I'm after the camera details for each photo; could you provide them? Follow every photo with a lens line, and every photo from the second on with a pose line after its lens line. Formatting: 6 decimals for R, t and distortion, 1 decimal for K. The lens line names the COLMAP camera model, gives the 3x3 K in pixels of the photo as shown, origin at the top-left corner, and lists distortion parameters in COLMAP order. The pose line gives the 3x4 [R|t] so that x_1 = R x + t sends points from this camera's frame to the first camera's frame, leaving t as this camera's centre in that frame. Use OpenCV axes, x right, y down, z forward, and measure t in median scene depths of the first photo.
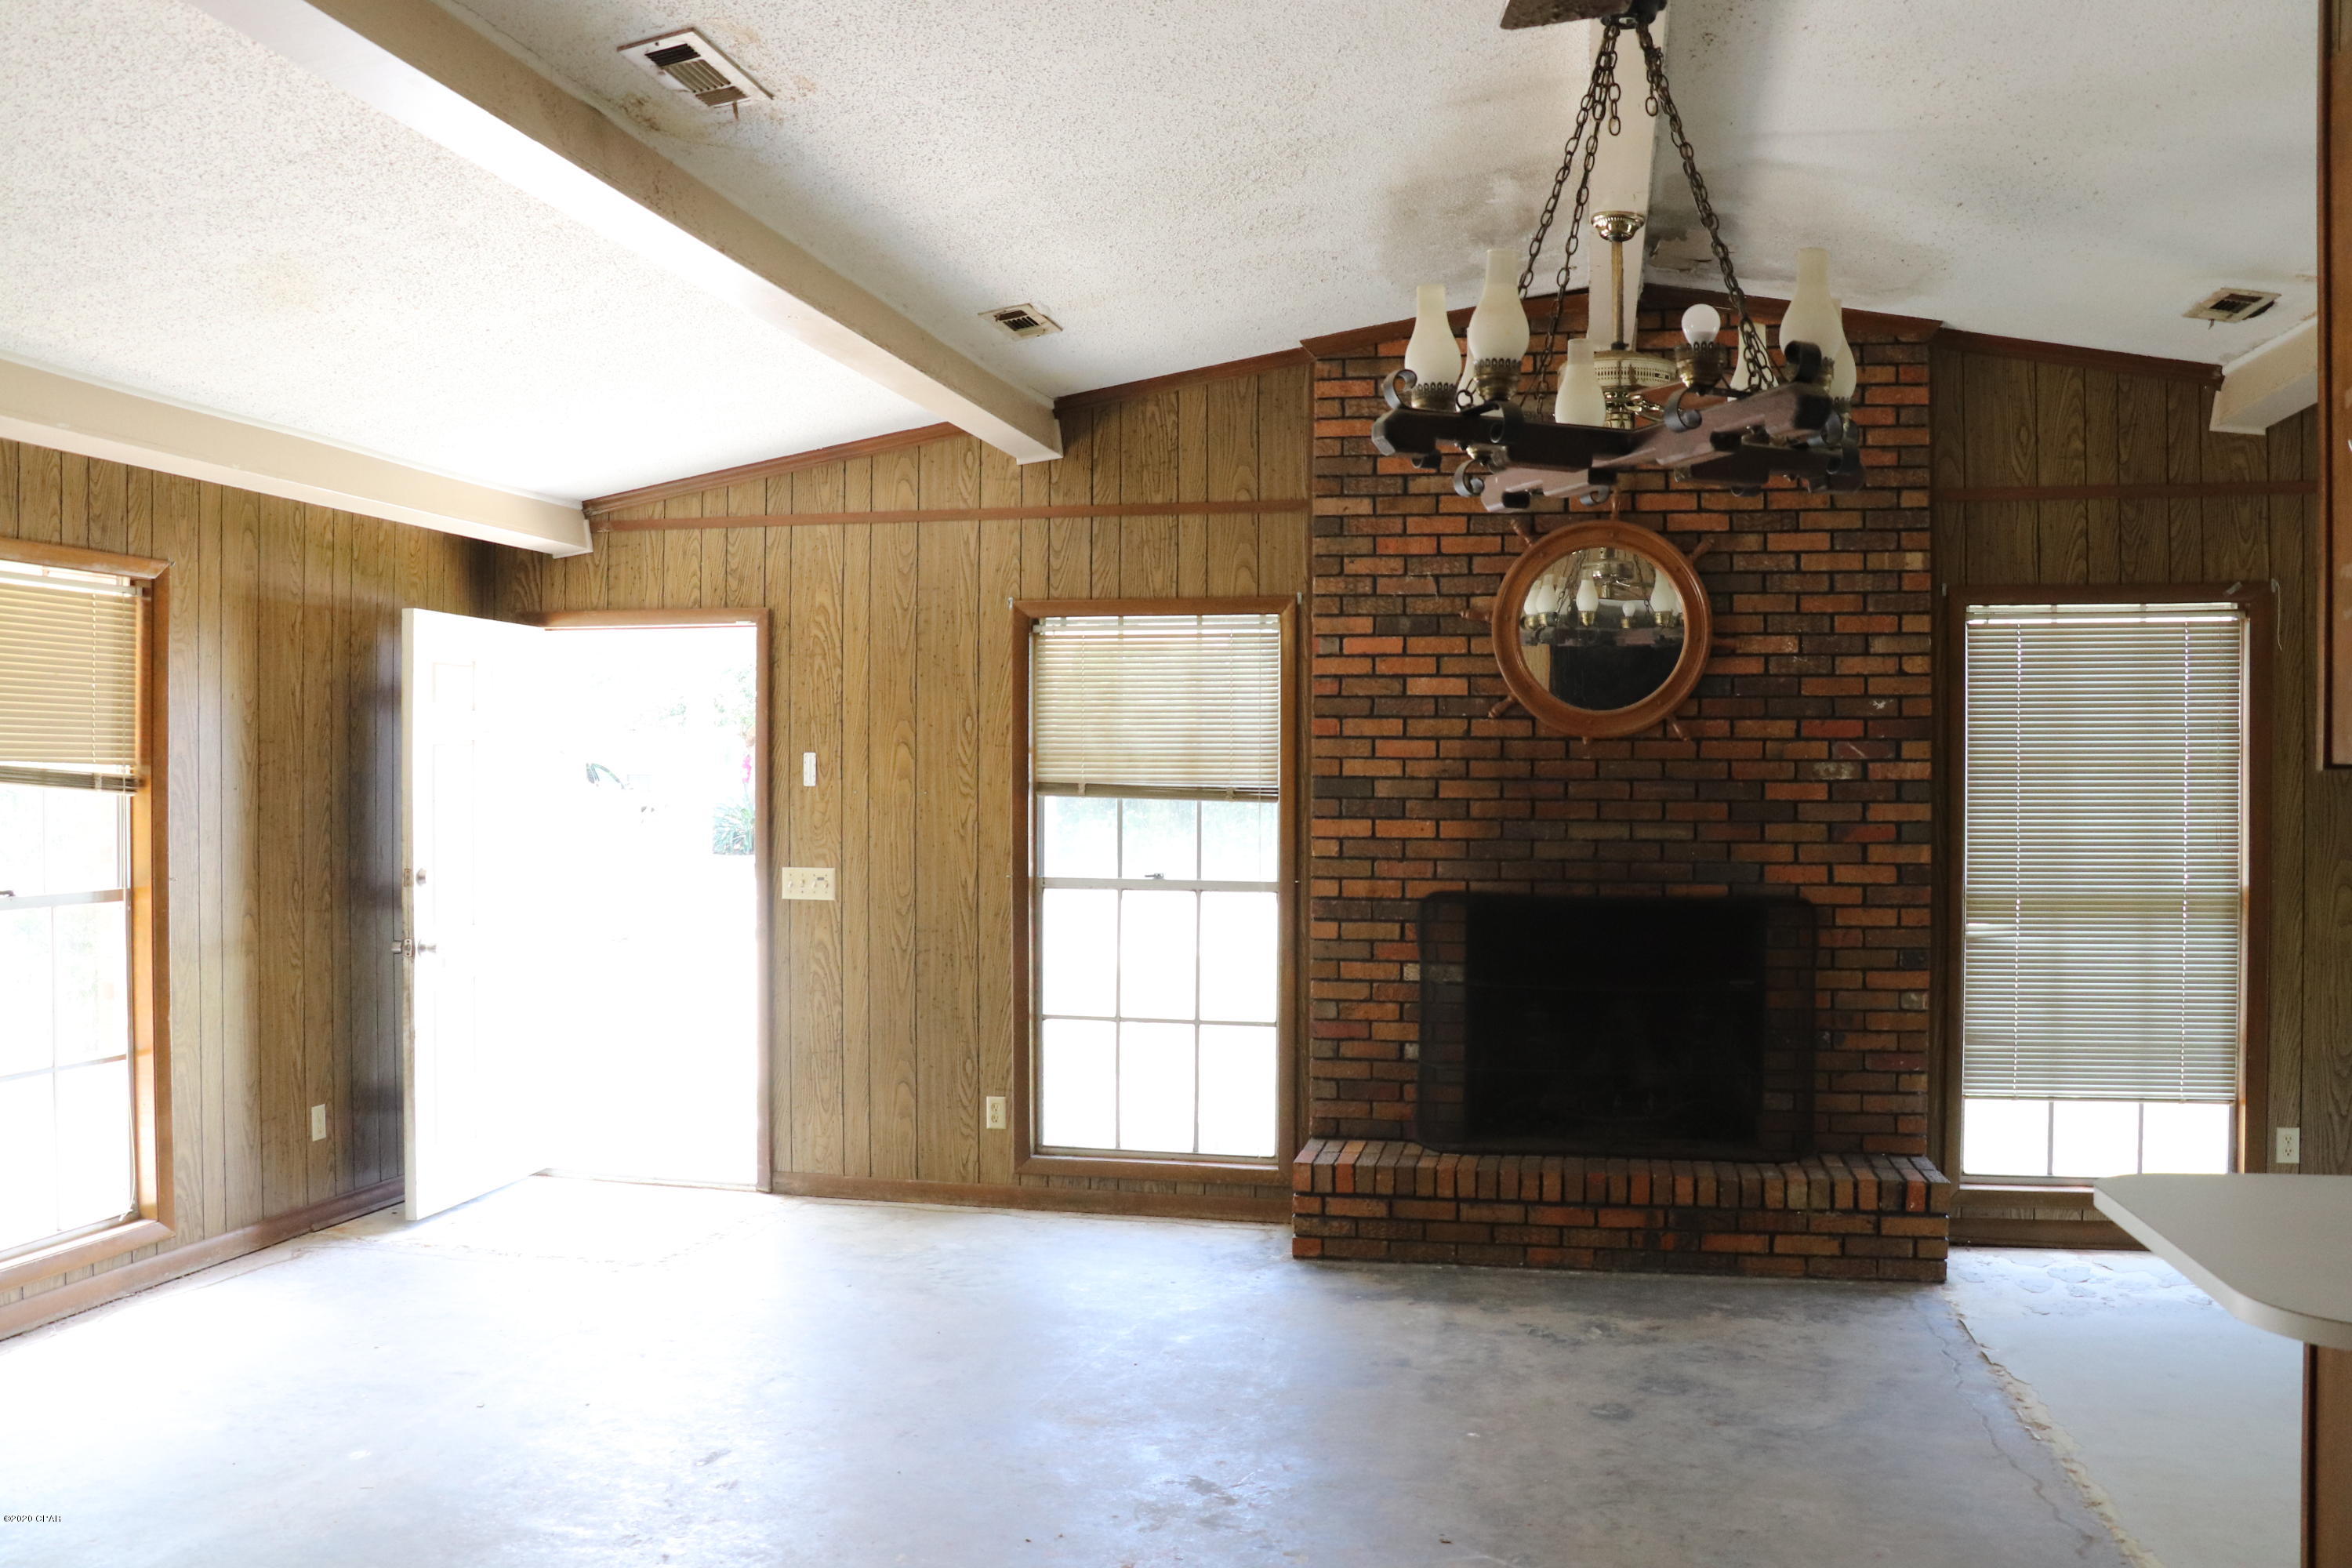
lens RADIAL K [[1933.5, 0, 1180.5], [0, 1933.5, 807.8], [0, 0, 1]] dist [-0.176754, 0.169032]
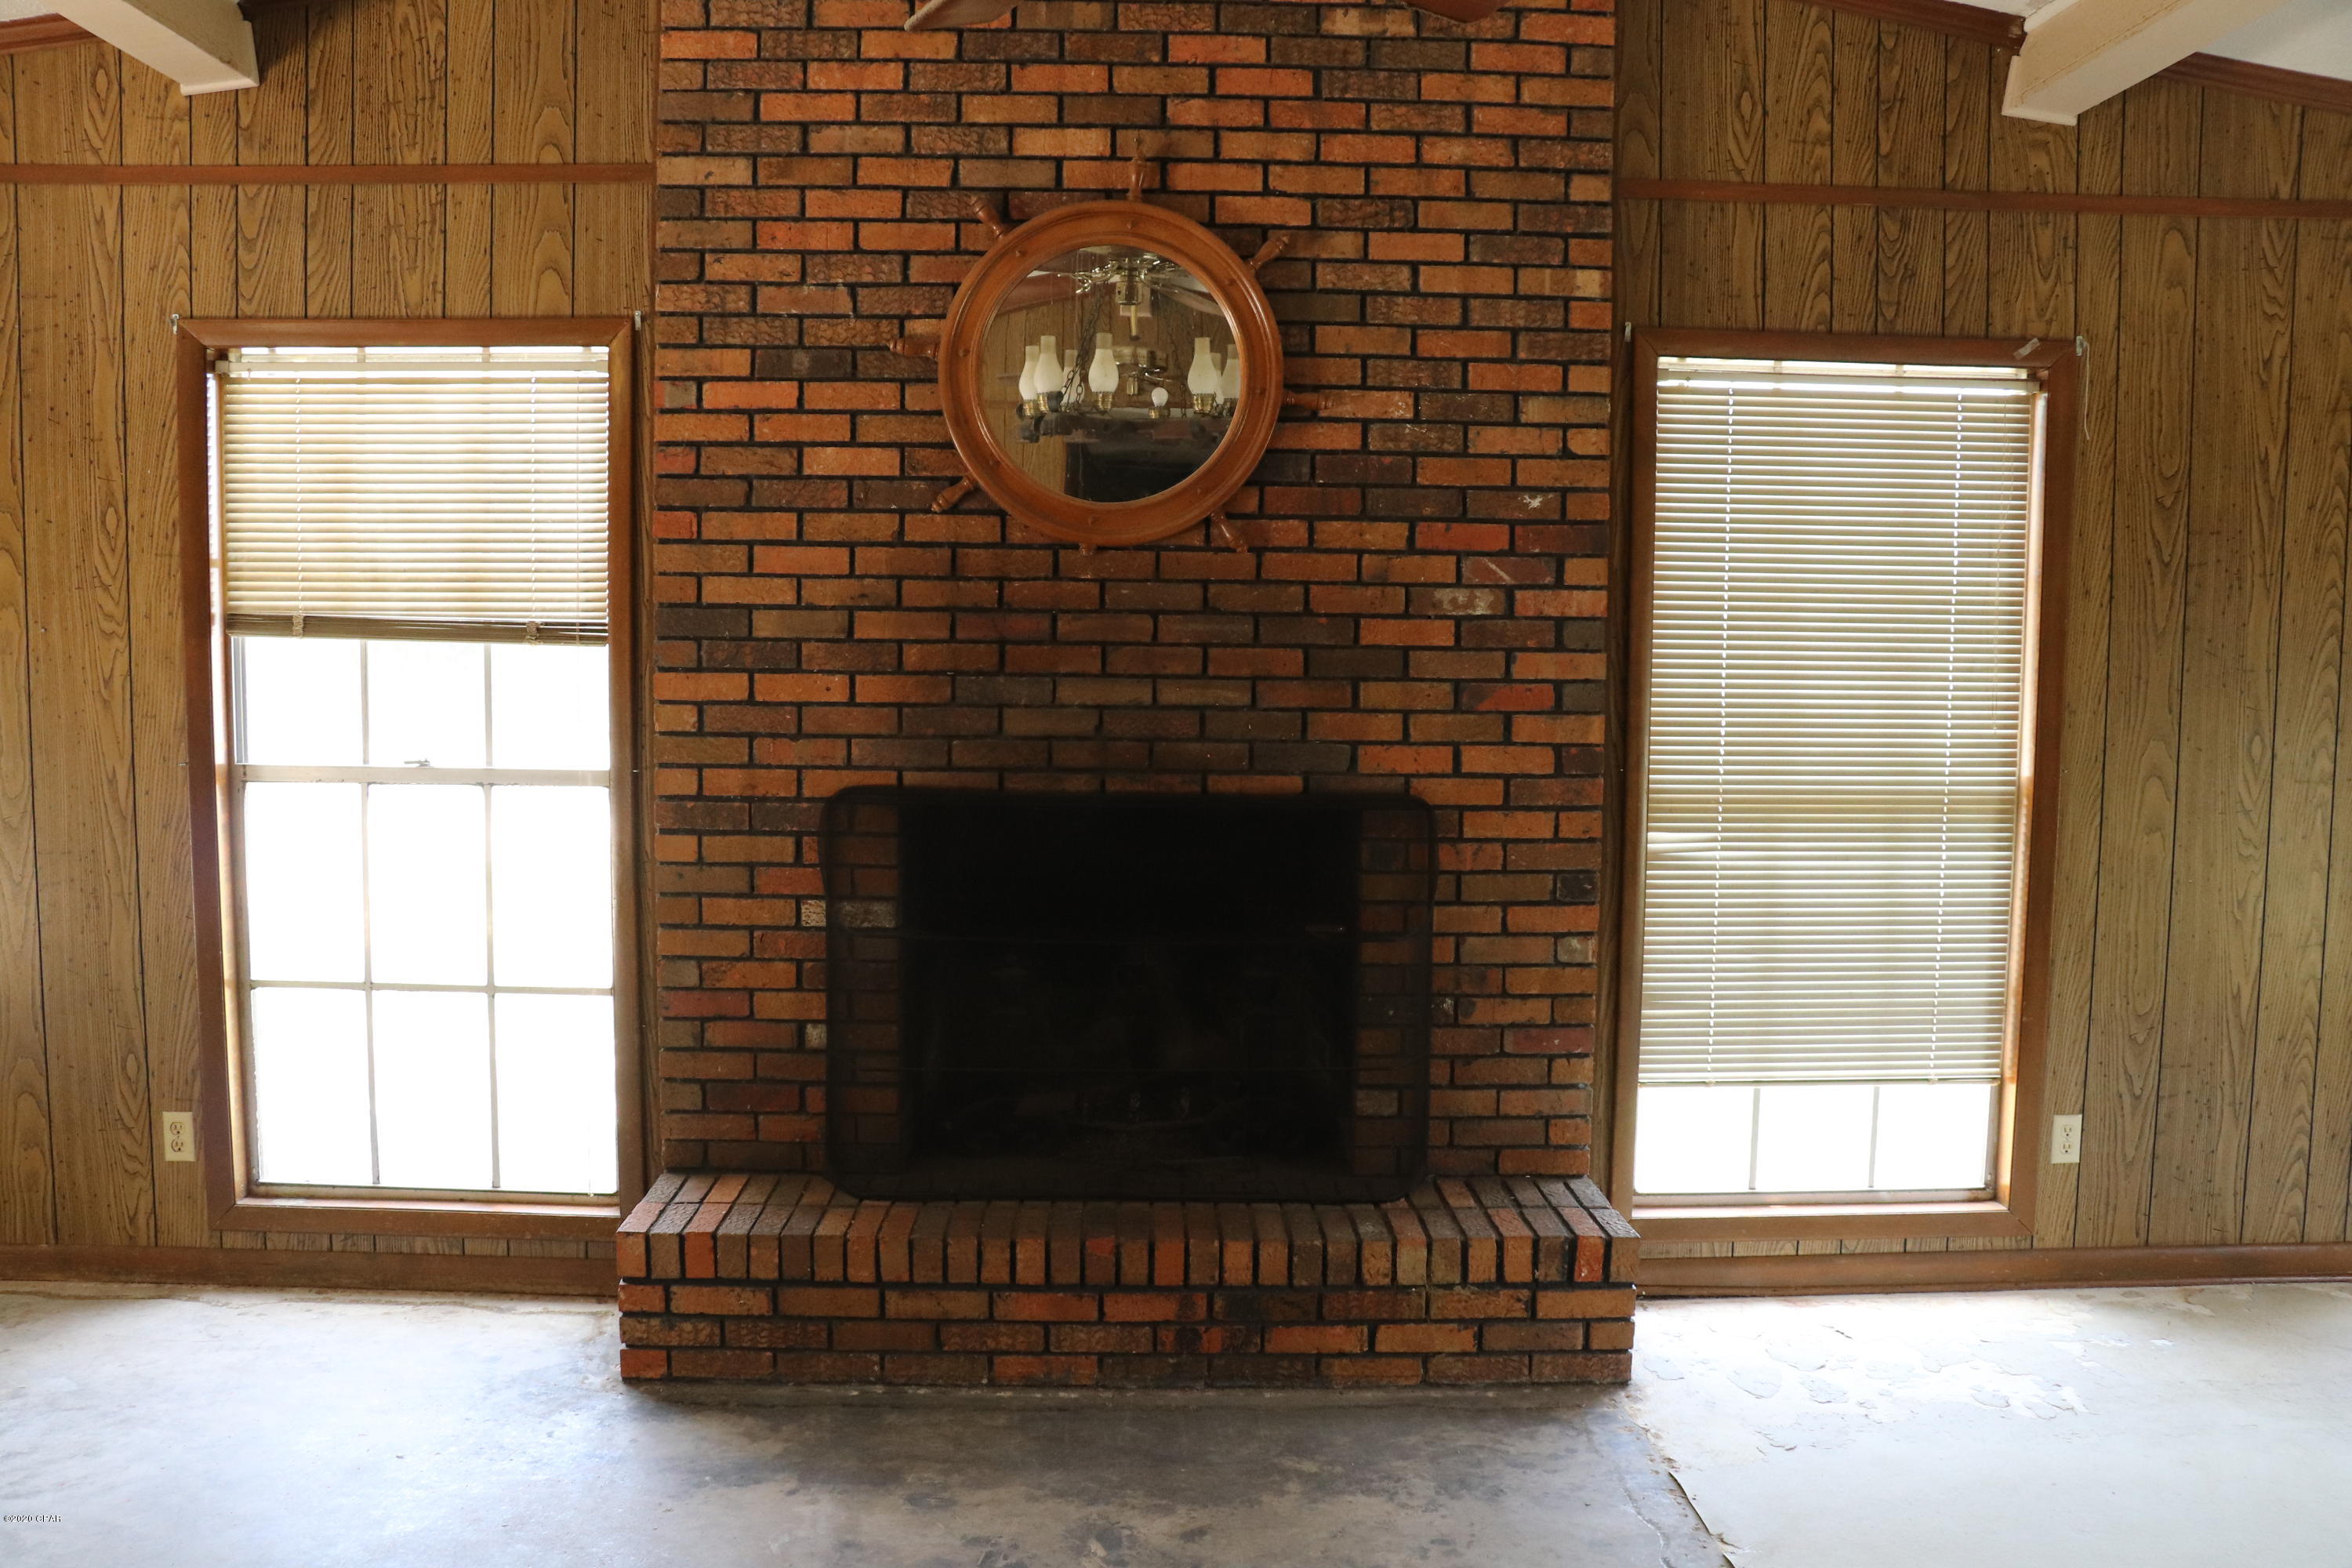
lens RADIAL K [[1933.5, 0, 1180.5], [0, 1933.5, 807.8], [0, 0, 1]] dist [-0.176754, 0.169032]
pose [[0.971394, -0.012094, 0.237165, 0.090852], [-0.006360, 0.997019, 0.076894, 0.000987], [-0.237388, -0.076202, 0.968422, 0.372688]]
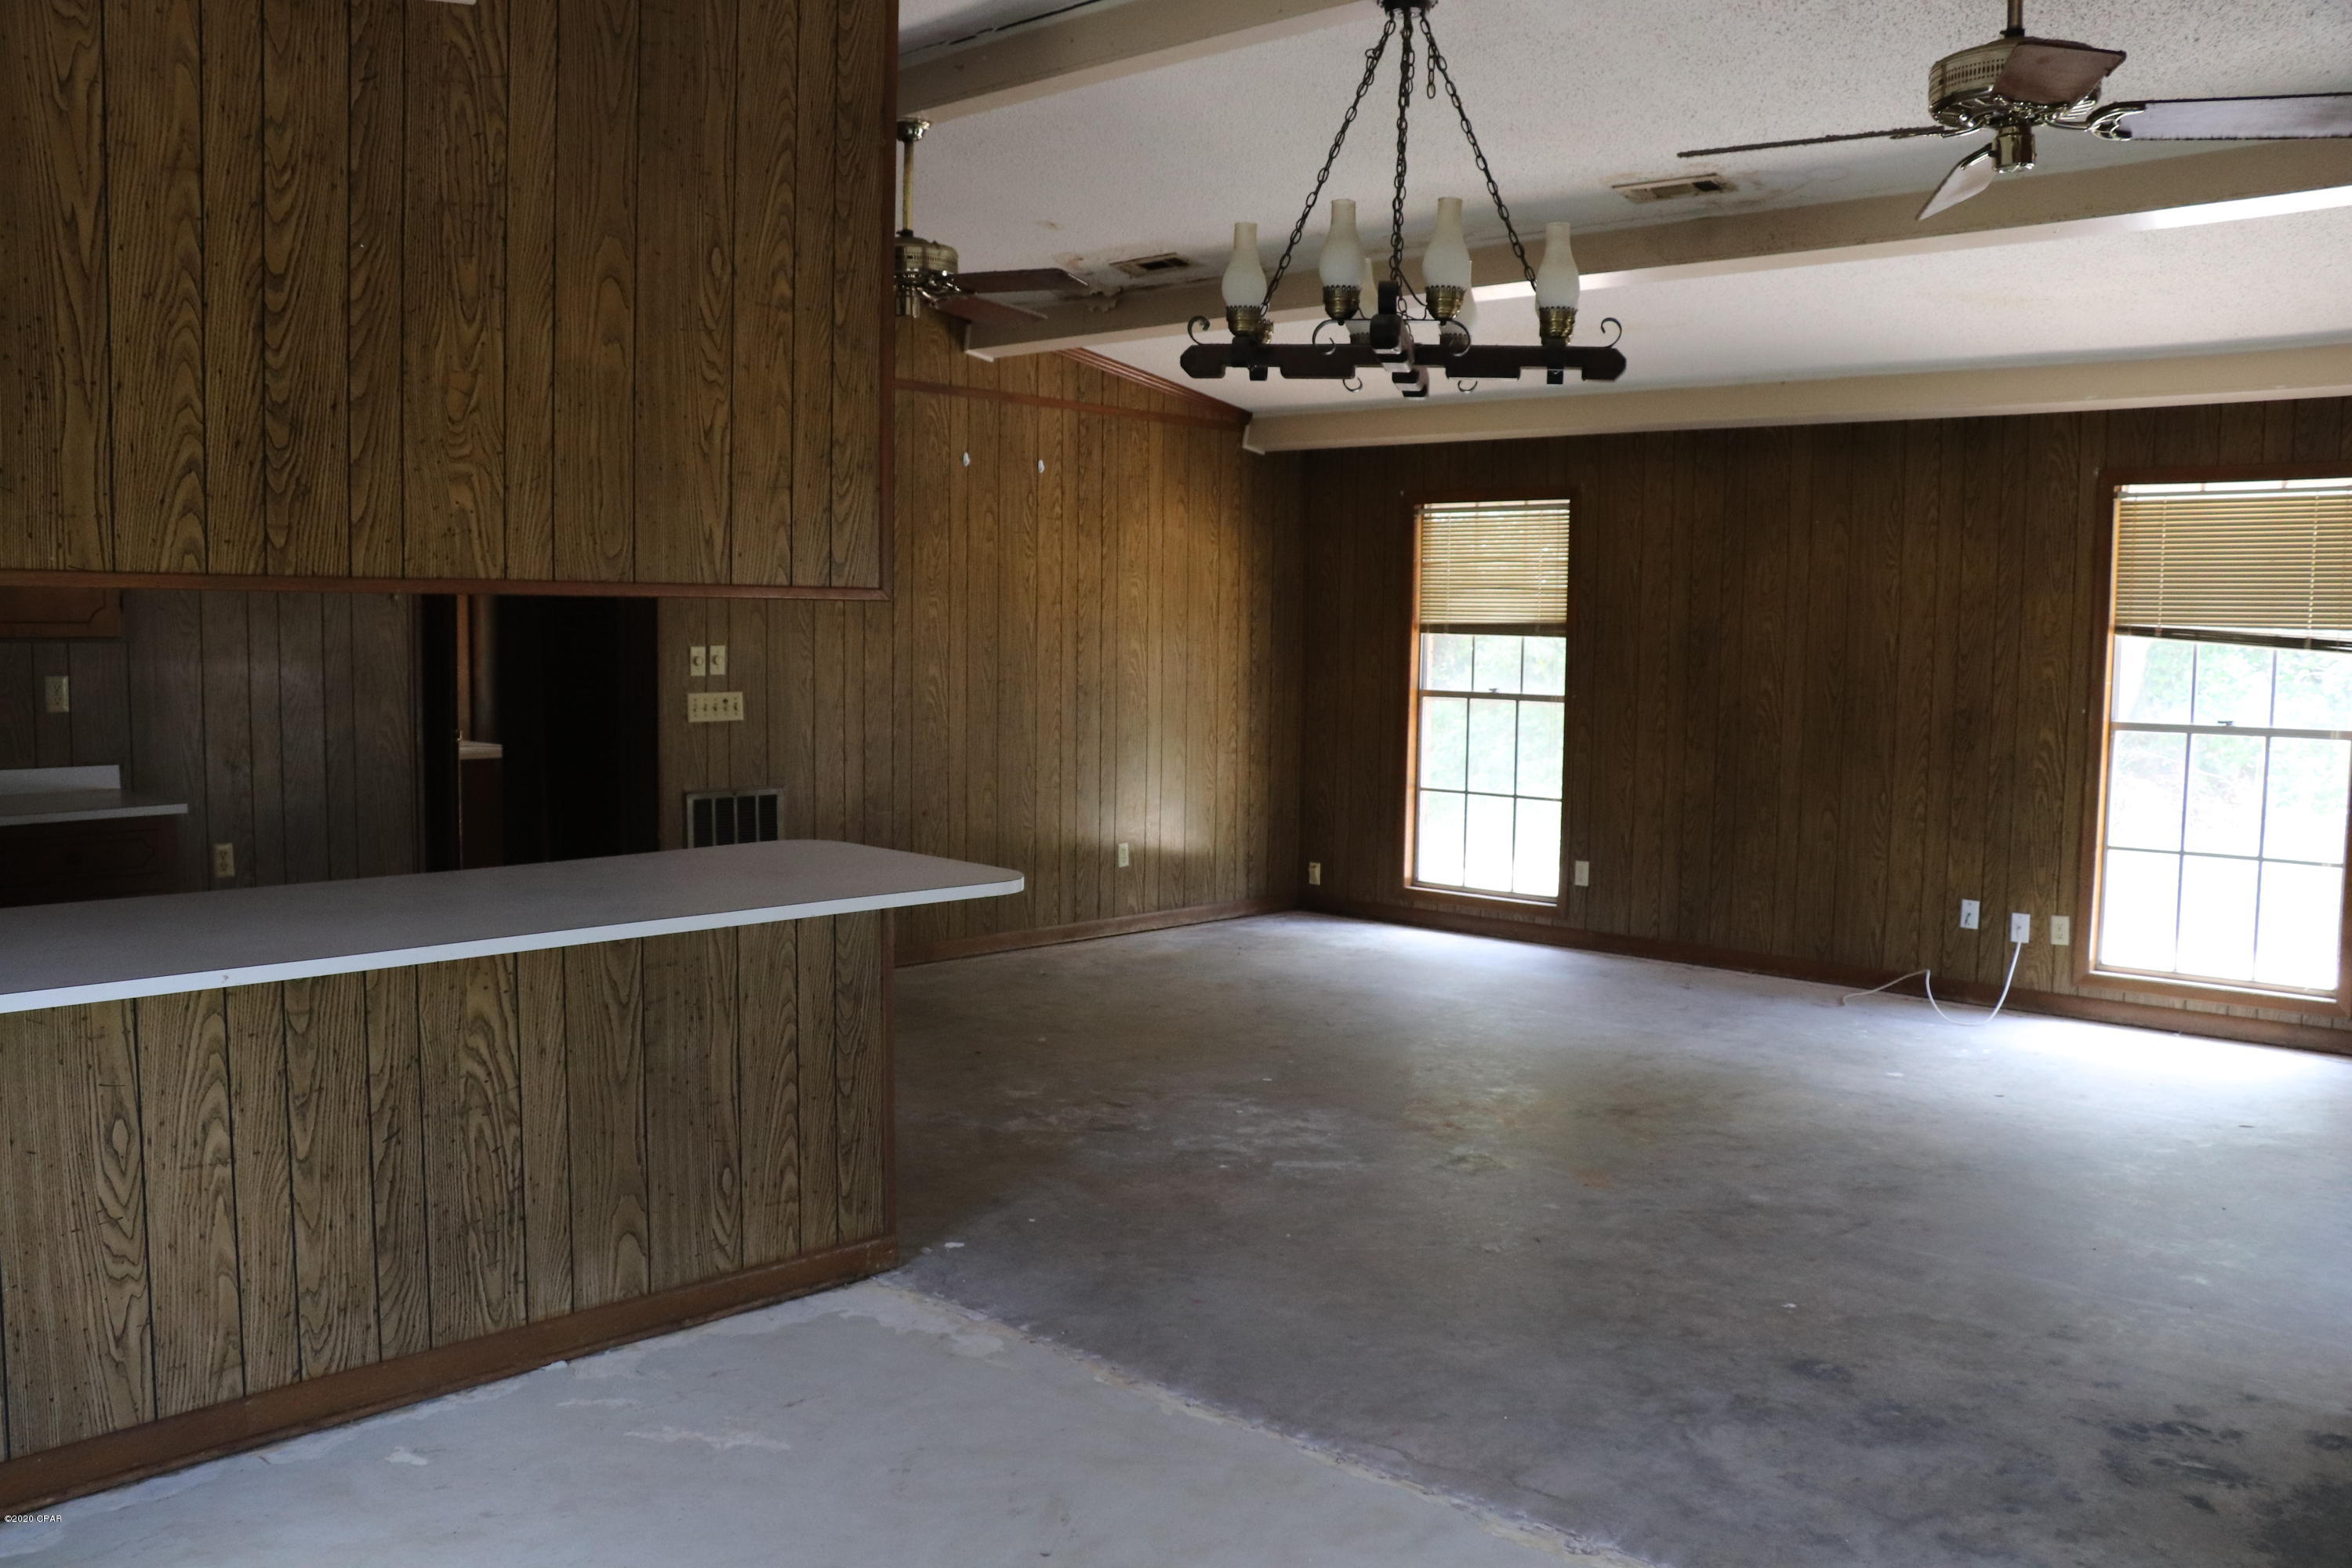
lens RADIAL K [[1933.5, 0, 1180.5], [0, 1933.5, 807.8], [0, 0, 1]] dist [-0.176754, 0.169032]
pose [[-0.513265, 0.073497, -0.855077, 1.618966], [-0.021214, 0.994935, 0.098252, -0.015001], [0.857968, 0.068569, -0.509106, 1.743799]]
